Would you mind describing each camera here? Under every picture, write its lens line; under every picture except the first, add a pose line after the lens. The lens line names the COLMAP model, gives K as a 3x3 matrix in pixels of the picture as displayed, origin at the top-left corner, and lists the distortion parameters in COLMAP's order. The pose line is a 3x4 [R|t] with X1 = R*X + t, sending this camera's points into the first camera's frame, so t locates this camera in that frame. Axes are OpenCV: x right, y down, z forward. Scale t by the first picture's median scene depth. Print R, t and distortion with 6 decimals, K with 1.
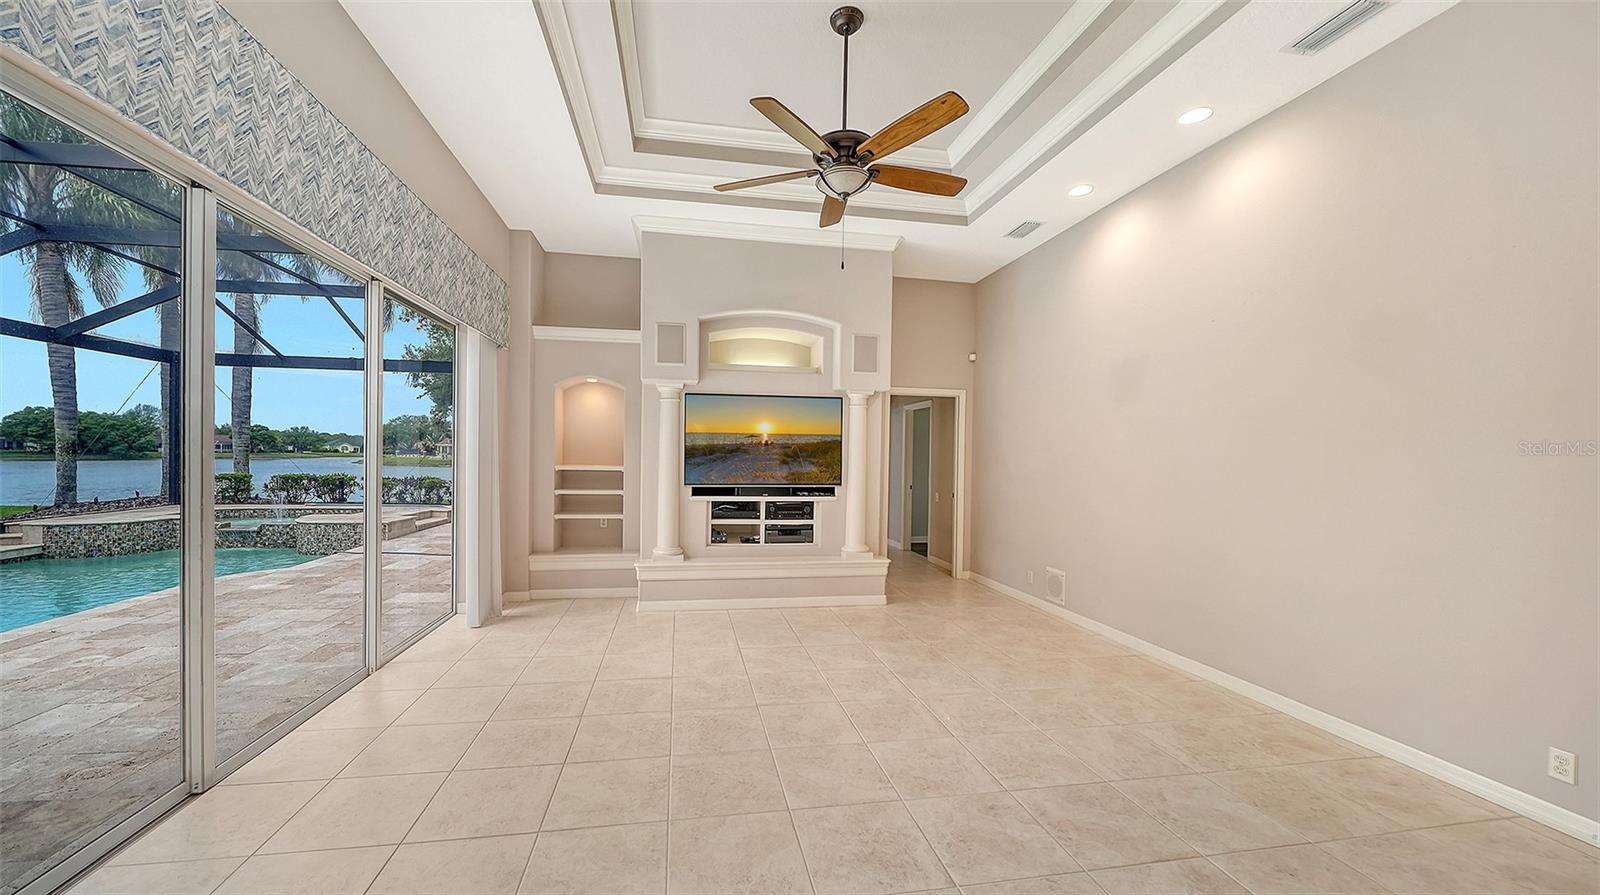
lens RADIAL K [[562.1, 0, 797.5], [0, 562.1, 452.6], [0, 0, 1]] dist [0.000153, -0.000609]
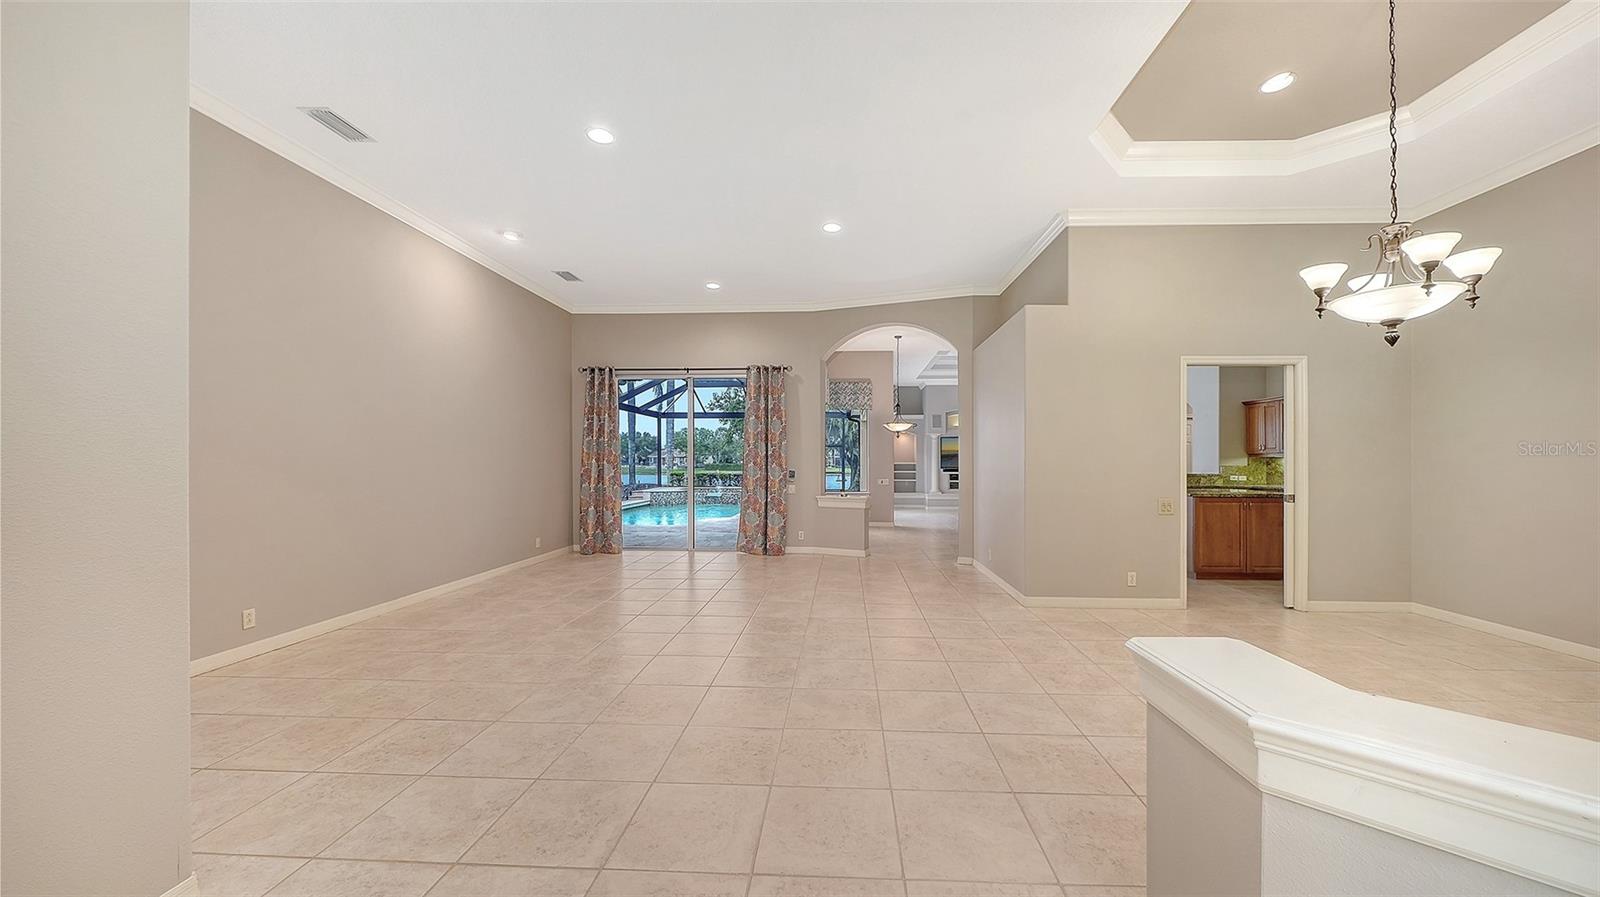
lens RADIAL K [[562.1, 0, 805.2], [0, 562.1, 479.5], [0, 0, 1]] dist [0.000153, -0.000609]
pose [[0.972261, -0.004401, -0.233859, -0.196878], [0.010727, 0.999610, 0.025788, 0.031491], [0.233654, -0.027581, 0.971928, -1.962548]]
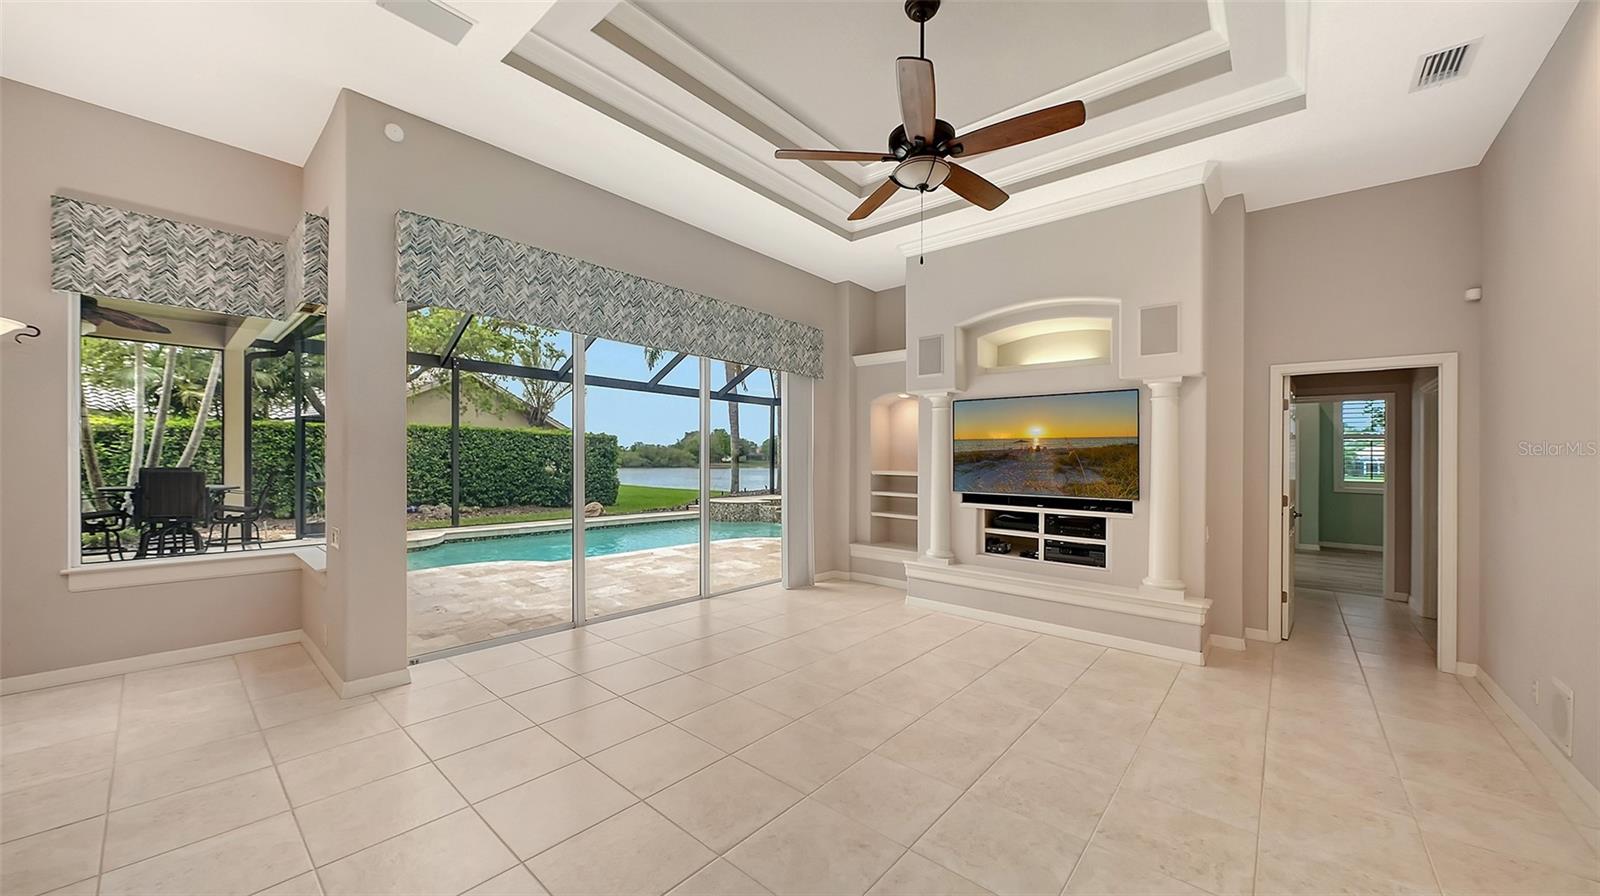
lens RADIAL K [[562.1, 0, 812.0], [0, 562.1, 455.9], [0, 0, 1]] dist [0.000153, -0.000609]
pose [[0.647725, -0.007553, -0.761837, 0.390582], [-0.002165, 0.999929, -0.011754, 0.005975], [0.761871, 0.009263, 0.647663, 0.135332]]
